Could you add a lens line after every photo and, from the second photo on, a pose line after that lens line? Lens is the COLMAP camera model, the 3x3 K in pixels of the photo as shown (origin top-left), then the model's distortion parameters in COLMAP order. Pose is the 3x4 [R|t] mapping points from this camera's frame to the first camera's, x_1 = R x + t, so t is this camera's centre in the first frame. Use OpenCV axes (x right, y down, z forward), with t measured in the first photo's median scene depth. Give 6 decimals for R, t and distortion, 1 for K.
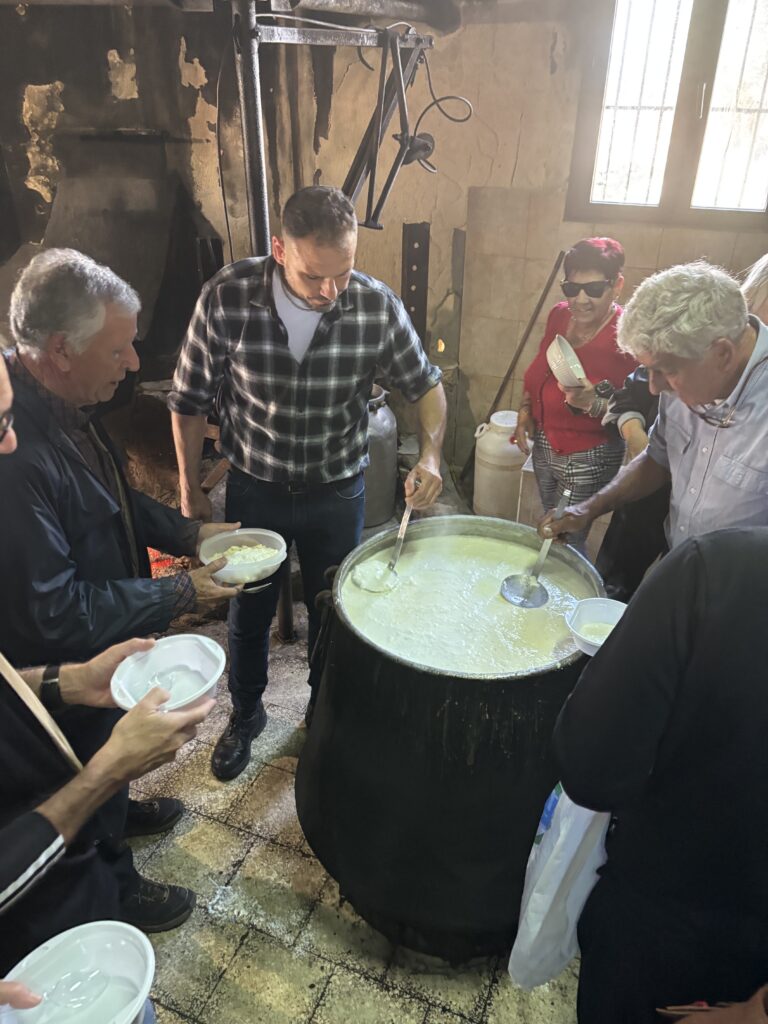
lens RADIAL K [[773.3, 0, 380.8], [0, 773.3, 517.9], [0, 0, 1]] dist [0.063108, 0.006917]
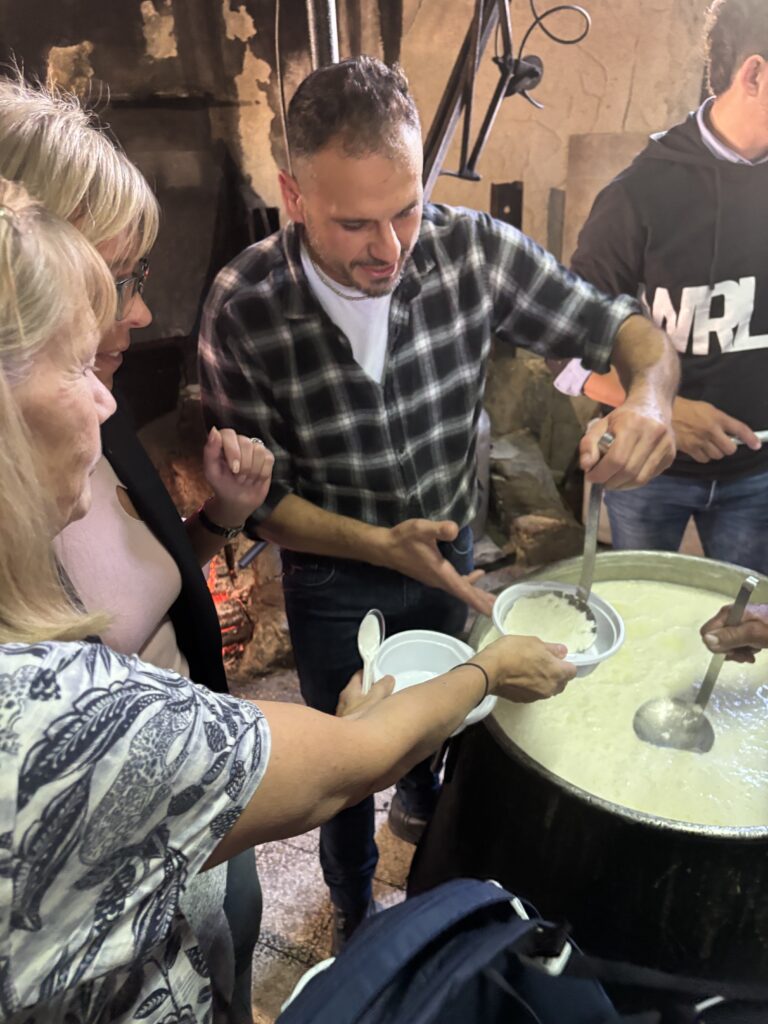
lens RADIAL K [[773.3, 0, 384.9], [0, 773.3, 509.4], [0, 0, 1]] dist [0.063108, 0.006917]
pose [[0.998048, -0.026753, -0.056436, -0.046250], [0.026151, 0.999593, -0.011381, -0.022113], [0.056718, 0.009883, 0.998341, 0.159351]]
